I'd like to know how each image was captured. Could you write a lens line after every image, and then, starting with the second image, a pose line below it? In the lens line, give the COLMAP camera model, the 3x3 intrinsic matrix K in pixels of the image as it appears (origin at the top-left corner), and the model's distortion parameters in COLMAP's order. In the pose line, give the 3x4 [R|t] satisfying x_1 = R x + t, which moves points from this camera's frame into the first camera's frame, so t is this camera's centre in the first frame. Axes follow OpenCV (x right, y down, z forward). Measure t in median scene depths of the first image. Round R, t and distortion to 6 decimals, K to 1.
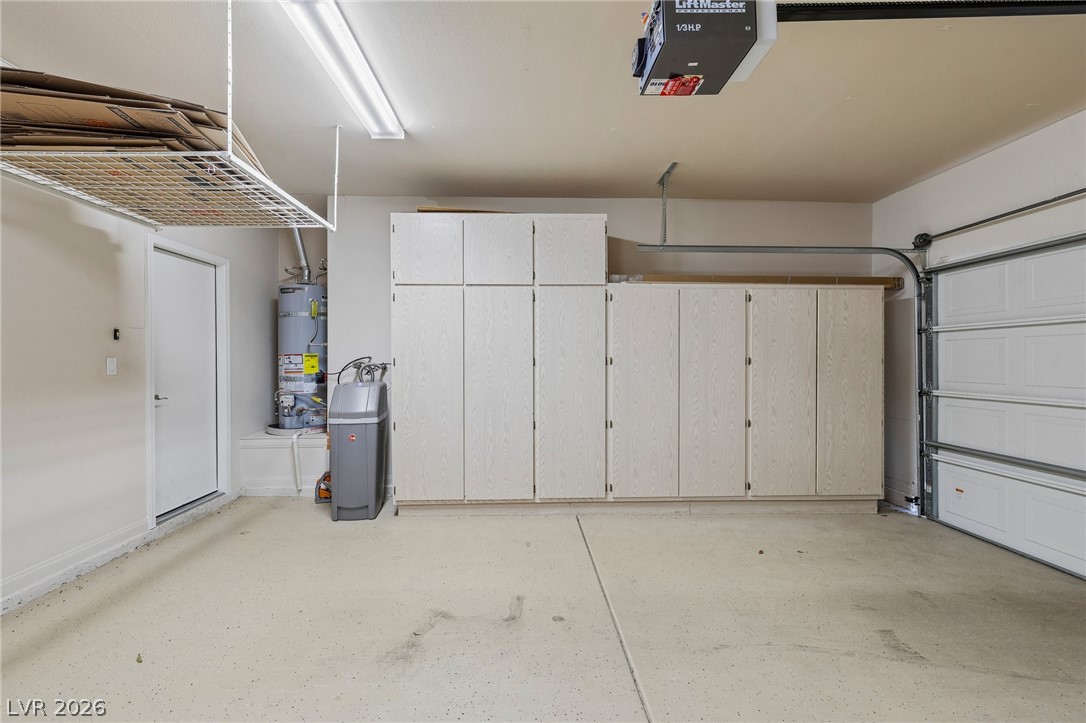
lens RADIAL K [[459.7, 0, 536.3], [0, 459.7, 362.2], [0, 0, 1]] dist [-0.000343, 0.000257]
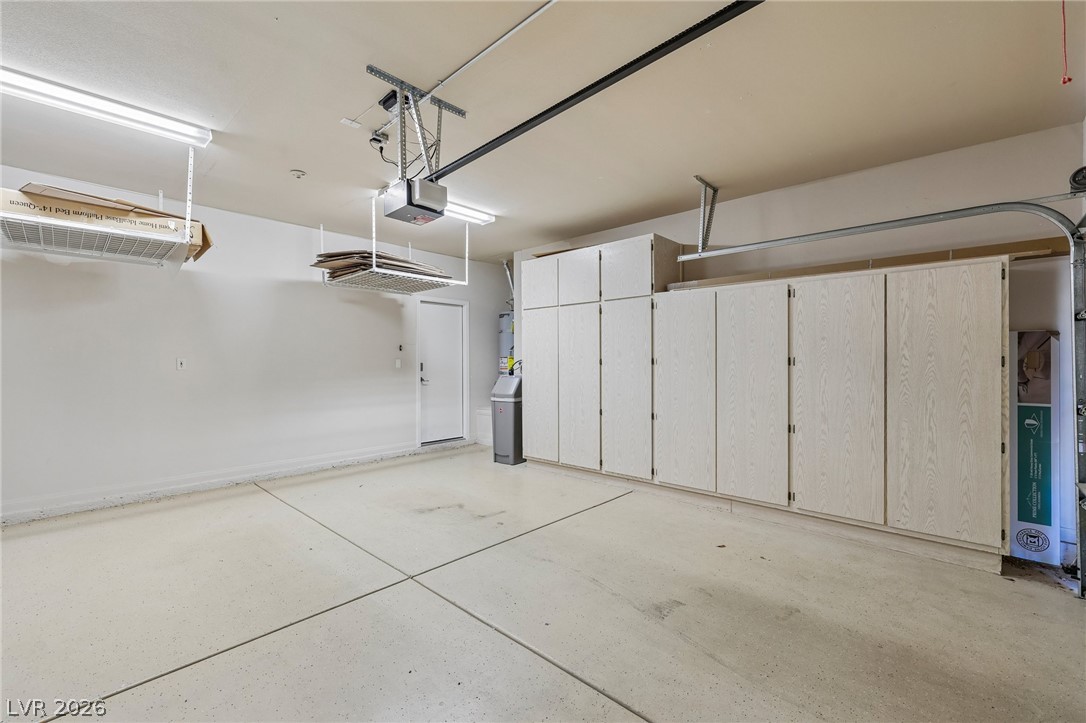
lens RADIAL K [[459.7, 0, 536.3], [0, 459.7, 362.2], [0, 0, 1]] dist [-0.000343, 0.000257]
pose [[0.706891, 0.001887, -0.707320, 0.761596], [-0.005445, 0.999981, -0.002774, 0.004920], [0.707302, 0.005813, 0.706888, -0.019478]]
